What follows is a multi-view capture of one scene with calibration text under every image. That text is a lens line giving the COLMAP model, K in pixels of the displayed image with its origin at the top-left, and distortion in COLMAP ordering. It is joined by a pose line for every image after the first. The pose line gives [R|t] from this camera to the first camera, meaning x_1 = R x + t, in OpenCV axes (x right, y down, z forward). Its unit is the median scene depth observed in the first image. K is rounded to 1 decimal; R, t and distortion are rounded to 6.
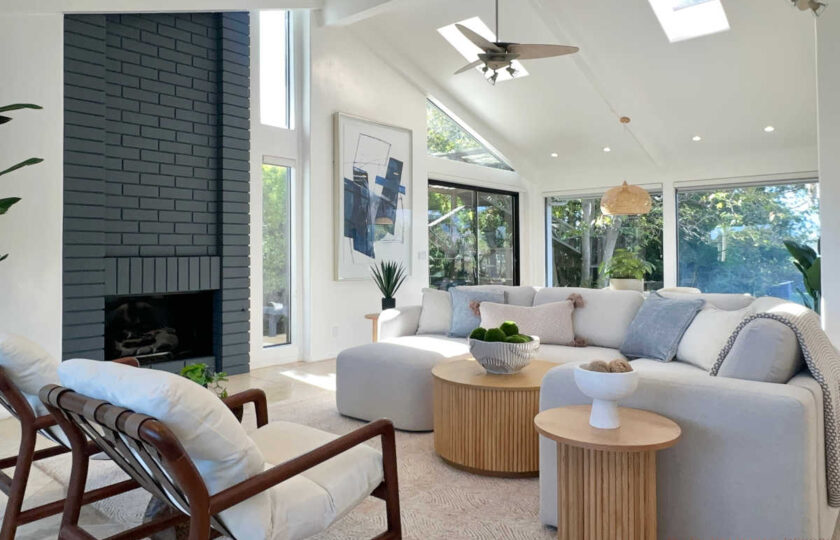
lens RADIAL K [[583.7, 0, 420.1], [0, 583.7, 249.4], [0, 0, 1]] dist [-0.002497, -0.000741]
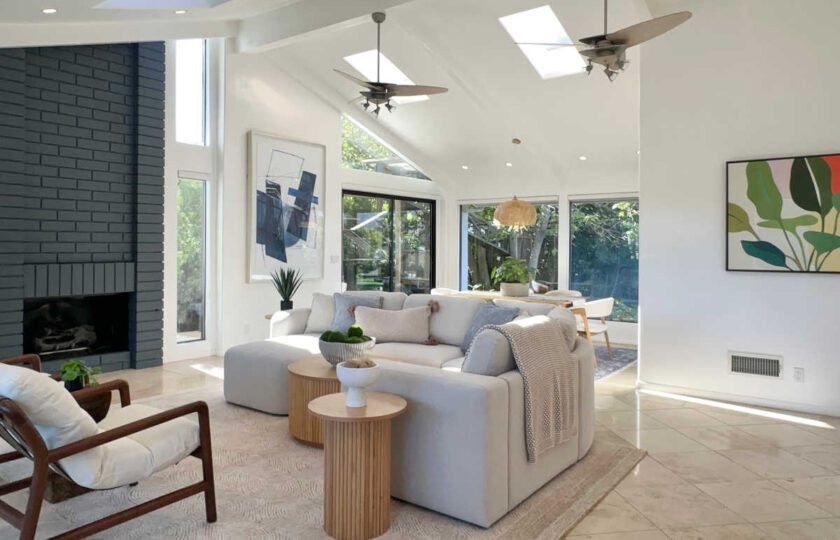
lens RADIAL K [[583.7, 0, 420.1], [0, 583.7, 249.4], [0, 0, 1]] dist [-0.002497, -0.000741]
pose [[0.998008, 0.012878, 0.061764, 0.128241], [-0.013667, 0.999830, 0.012361, -0.032574], [-0.061594, -0.013181, 0.998014, -0.142520]]
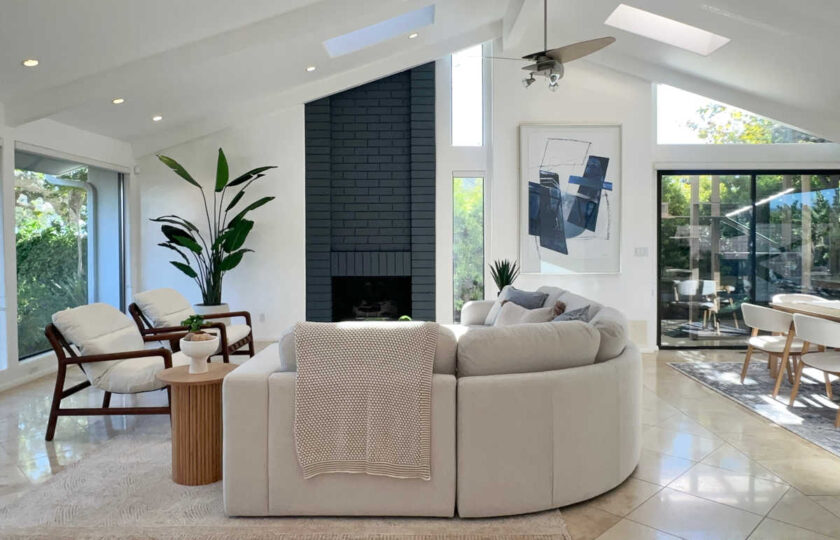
lens RADIAL K [[583.7, 0, 420.1], [0, 583.7, 249.4], [0, 0, 1]] dist [-0.002497, -0.000741]
pose [[0.630385, 0.025158, -0.775875, 0.692298], [0.004306, 0.999346, 0.035903, -0.040372], [0.776271, -0.025974, 0.629864, 0.160289]]
